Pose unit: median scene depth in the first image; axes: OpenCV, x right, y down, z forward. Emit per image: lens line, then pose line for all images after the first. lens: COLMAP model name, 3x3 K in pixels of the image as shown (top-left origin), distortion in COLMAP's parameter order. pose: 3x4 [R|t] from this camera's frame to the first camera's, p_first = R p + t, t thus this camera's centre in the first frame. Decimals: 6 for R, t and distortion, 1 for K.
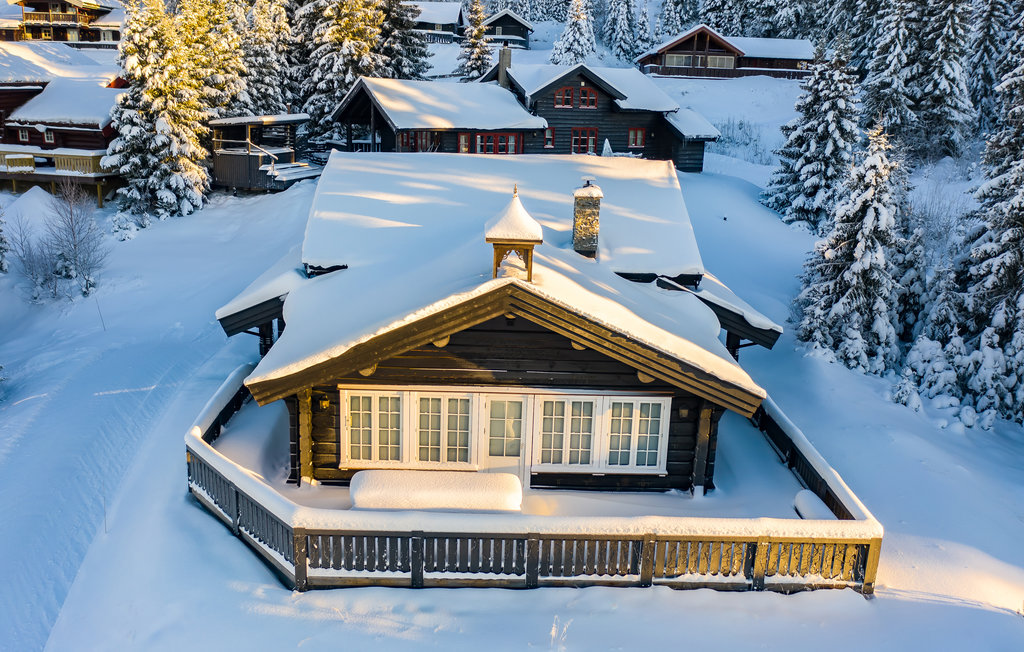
lens RADIAL K [[913.8, 0, 520.0], [0, 913.8, 324.1], [0, 0, 1]] dist [-0.027353, 0.008569]
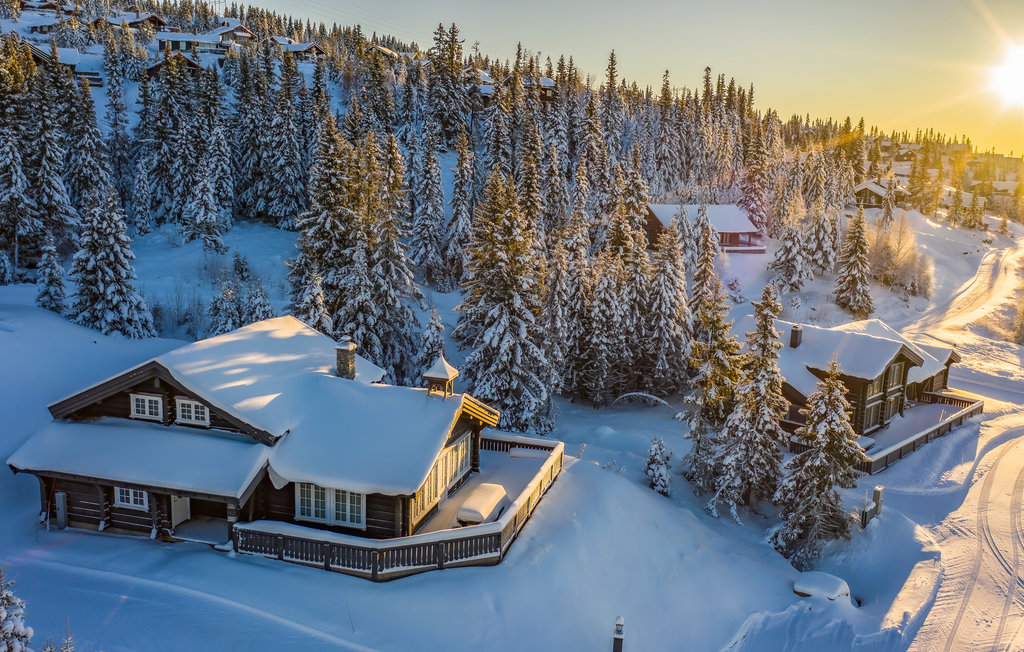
lens RADIAL K [[913.8, 0, 520.0], [0, 913.8, 324.1], [0, 0, 1]] dist [-0.027353, 0.008569]
pose [[0.287992, -0.199255, 0.936674, -0.704285], [0.218918, 0.965912, 0.138165, -0.172578], [-0.932274, 0.165264, 0.321795, 0.070355]]
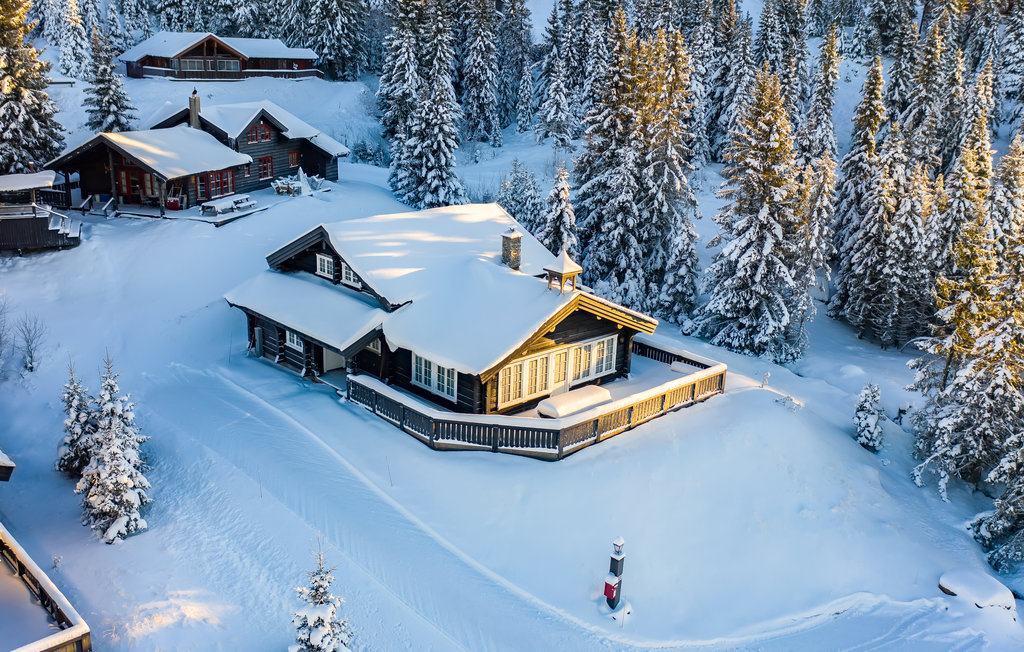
lens RADIAL K [[913.8, 0, 520.0], [0, 913.8, 324.1], [0, 0, 1]] dist [-0.027353, 0.008569]
pose [[0.744168, -0.201316, 0.636935, -0.531132], [0.160362, 0.979462, 0.122218, -0.092918], [-0.648458, 0.011189, 0.761168, -0.172814]]
